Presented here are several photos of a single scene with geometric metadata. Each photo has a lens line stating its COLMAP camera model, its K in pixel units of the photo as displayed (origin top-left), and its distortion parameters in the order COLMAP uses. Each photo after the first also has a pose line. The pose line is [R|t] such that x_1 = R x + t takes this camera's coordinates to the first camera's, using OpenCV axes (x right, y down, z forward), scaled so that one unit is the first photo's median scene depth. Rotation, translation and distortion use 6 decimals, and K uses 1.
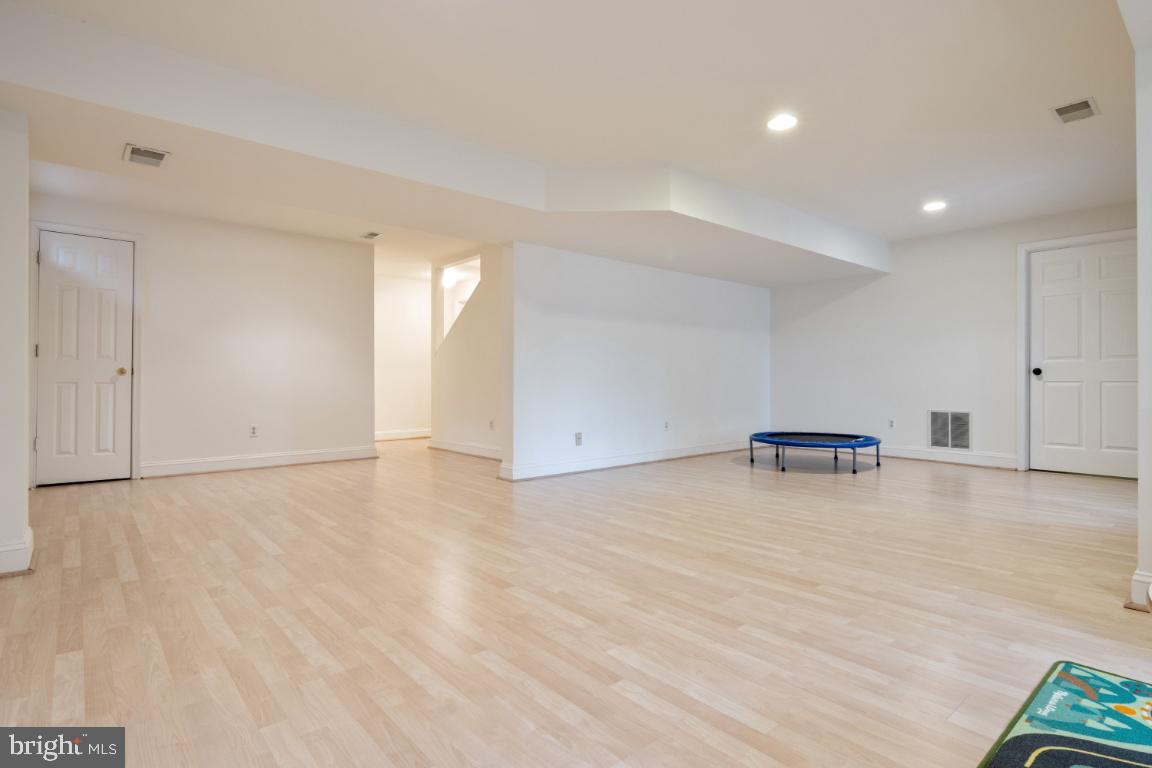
lens RADIAL K [[584.6, 0, 572.5], [0, 584.6, 385.1], [0, 0, 1]] dist [0.007105, -0.004704]
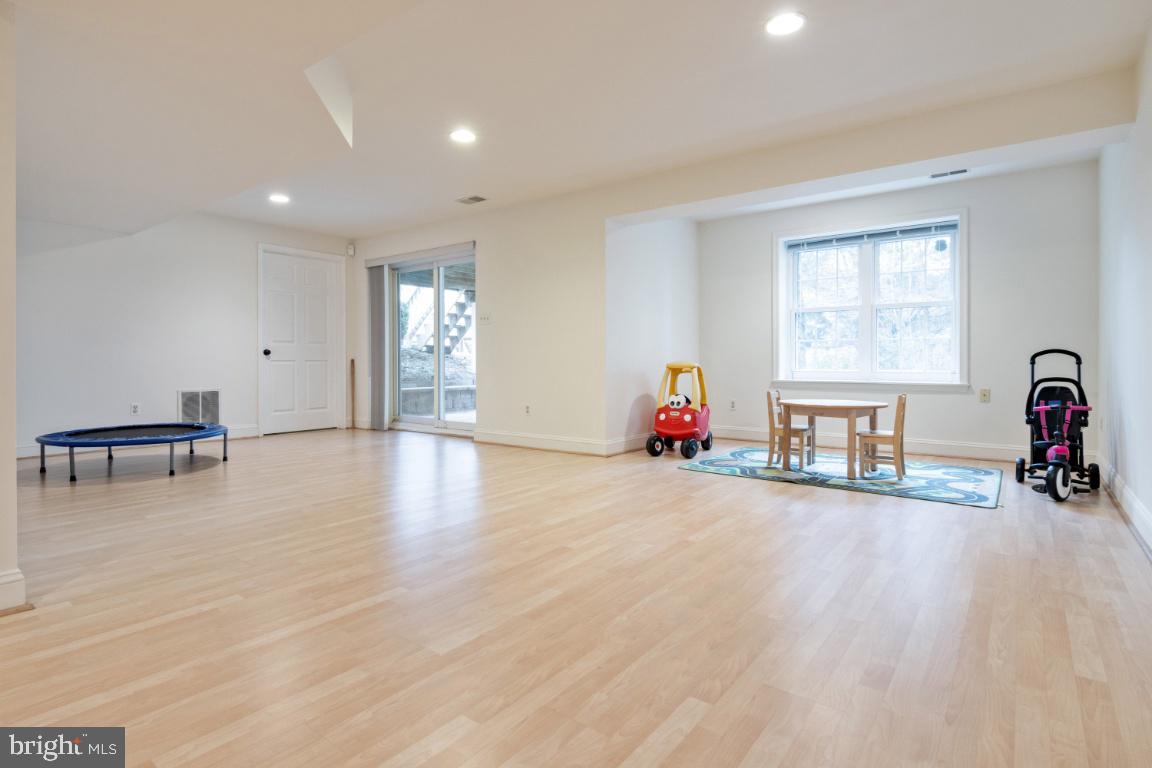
lens RADIAL K [[584.6, 0, 574.6], [0, 584.6, 373.0], [0, 0, 1]] dist [0.007105, -0.004704]
pose [[-0.214007, -0.018423, 0.976658, -0.544274], [0.005976, 0.999779, 0.020169, -0.001575], [-0.976814, 0.010153, -0.213850, 0.683682]]
